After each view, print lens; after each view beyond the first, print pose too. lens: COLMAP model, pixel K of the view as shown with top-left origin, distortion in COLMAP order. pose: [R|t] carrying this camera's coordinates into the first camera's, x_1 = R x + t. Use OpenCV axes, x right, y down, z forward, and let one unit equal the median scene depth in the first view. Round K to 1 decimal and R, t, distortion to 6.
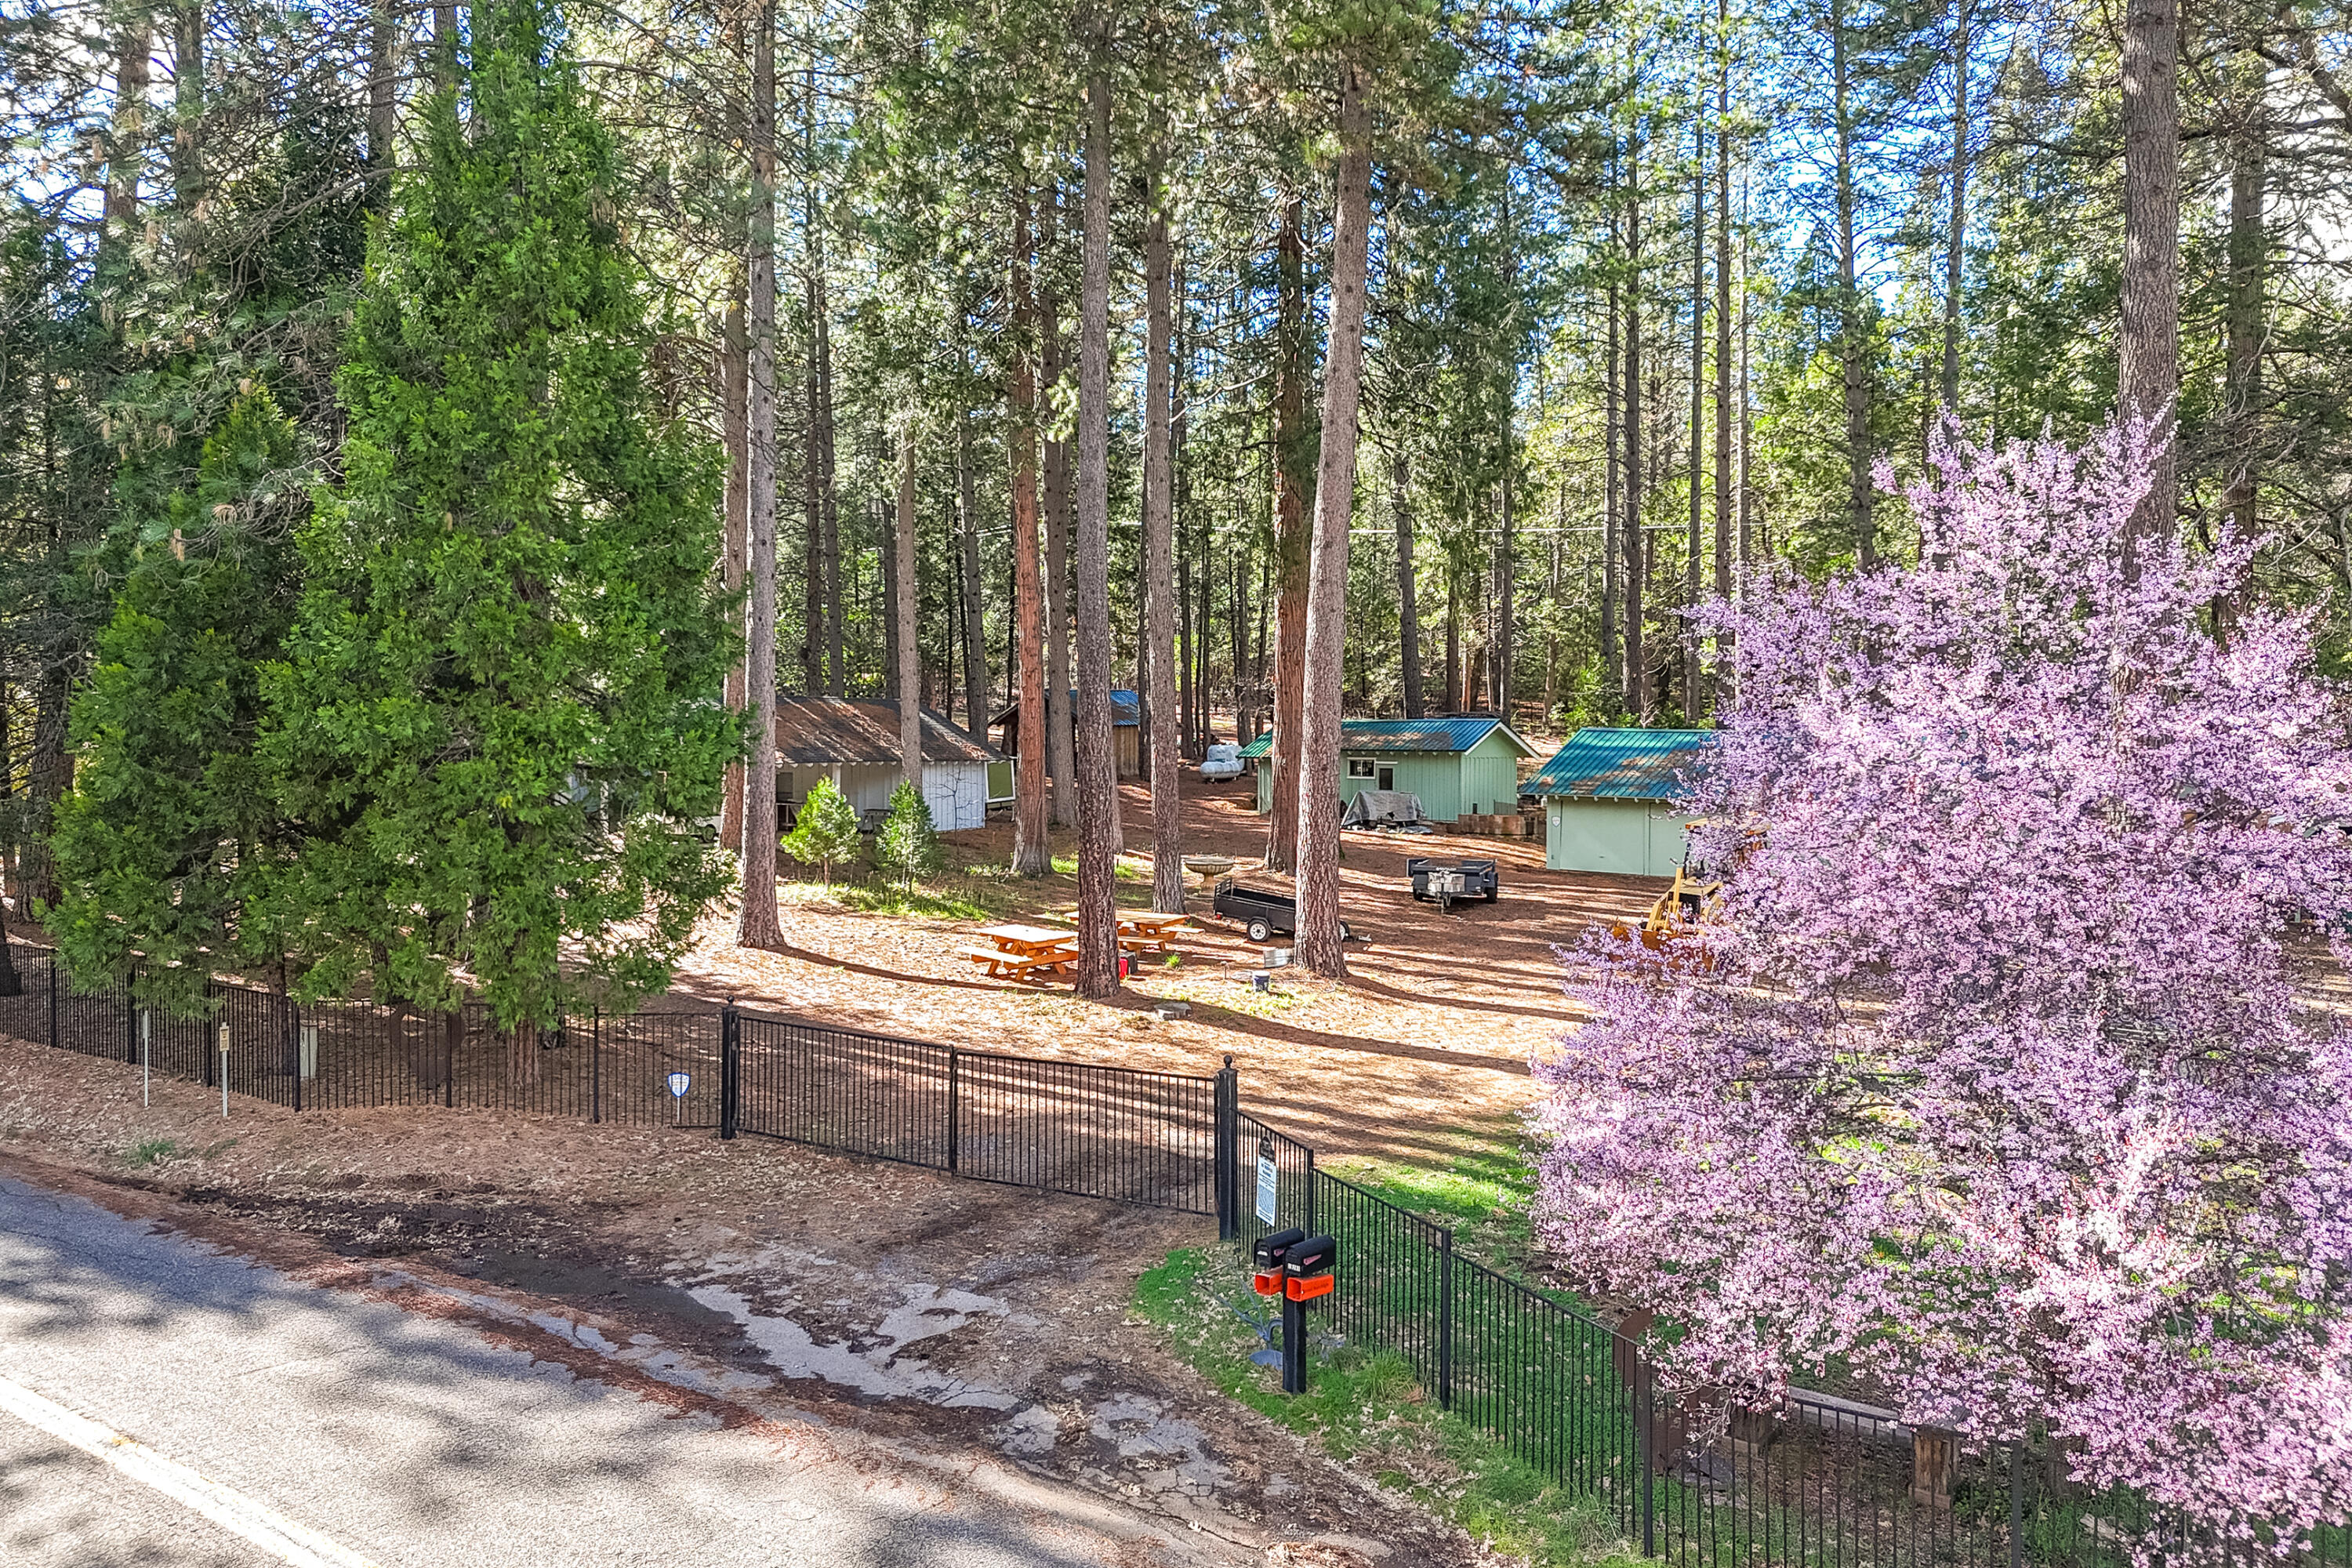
lens RADIAL K [[1706.5, 0, 1147.6], [0, 1706.5, 692.5], [0, 0, 1]] dist [0.062268, -0.042949]
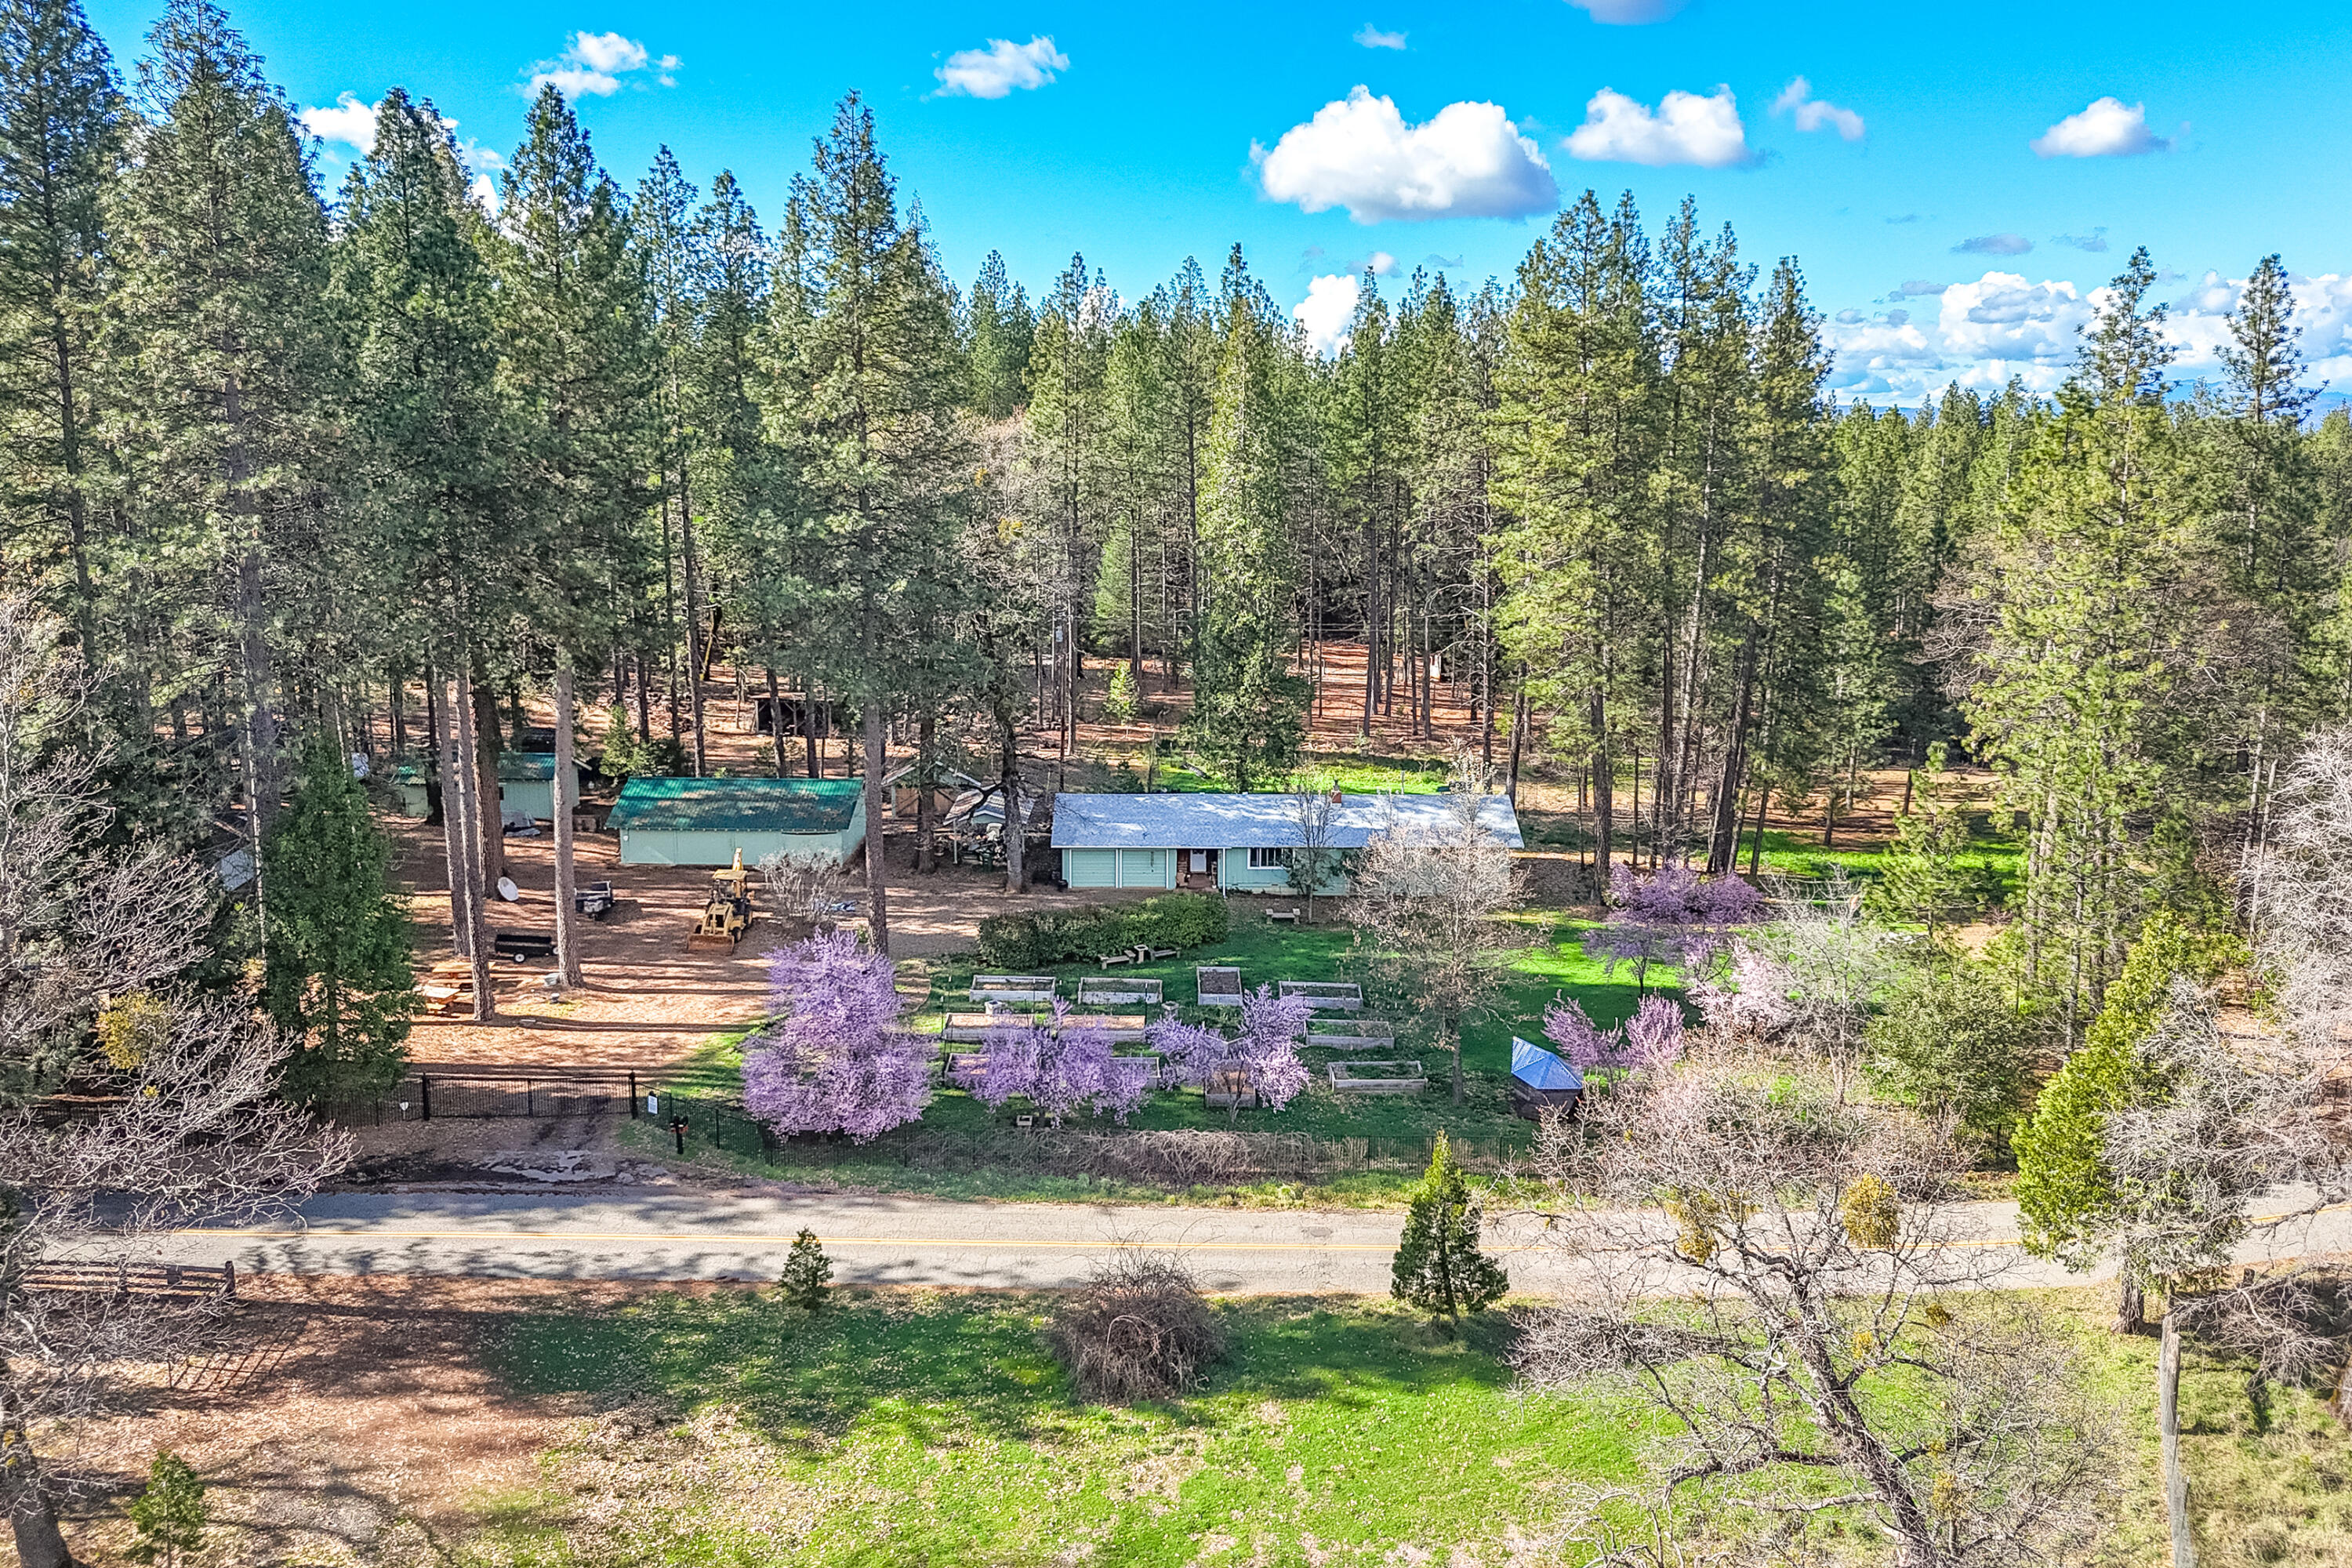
lens RADIAL K [[1682.6, 0, 1166.9], [0, 1682.6, 706.7], [0, 0, 1]] dist [0.071523, -0.161952]
pose [[0.808476, -0.085133, 0.582339, -1.136062], [-0.011417, 0.987028, 0.160145, -1.201111], [-0.588418, -0.136121, 0.797016, -2.535115]]
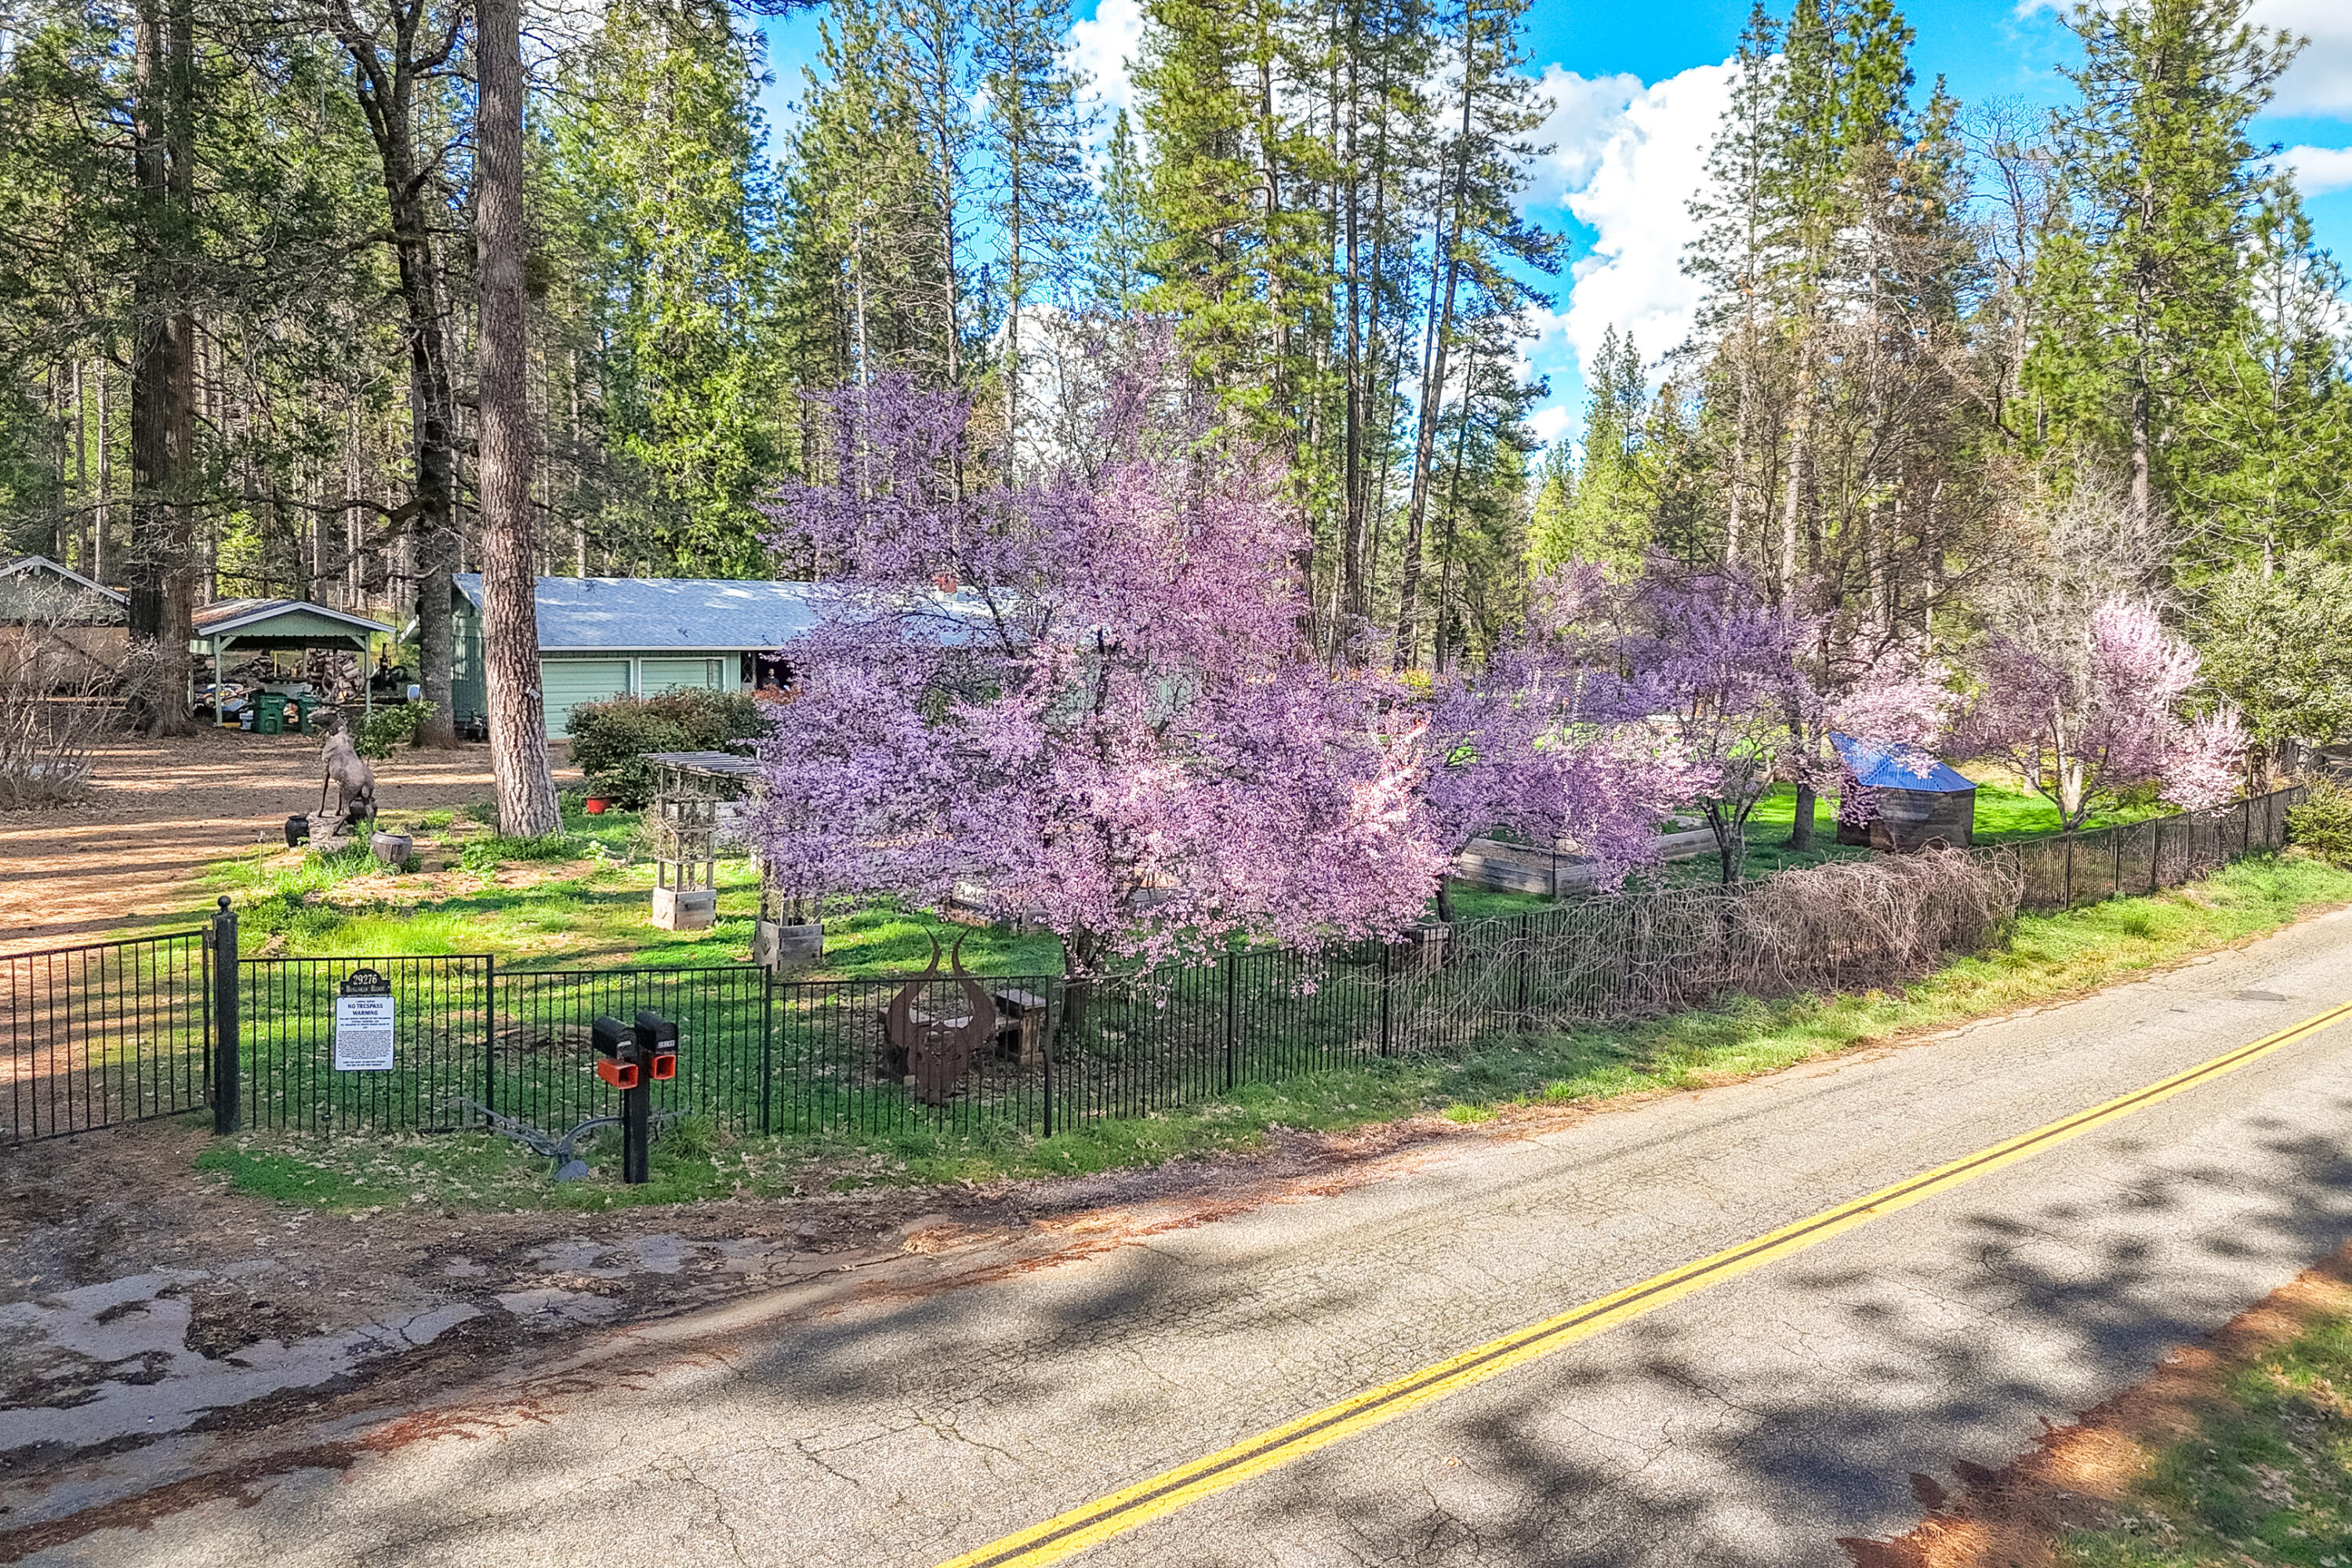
lens RADIAL K [[1706.5, 0, 1147.6], [0, 1706.5, 692.5], [0, 0, 1]] dist [0.062268, -0.042949]
pose [[0.250366, -0.049095, 0.966906, -0.675400], [-0.036728, 0.997513, 0.060159, 0.064979], [-0.967454, -0.050574, 0.247940, 0.464247]]
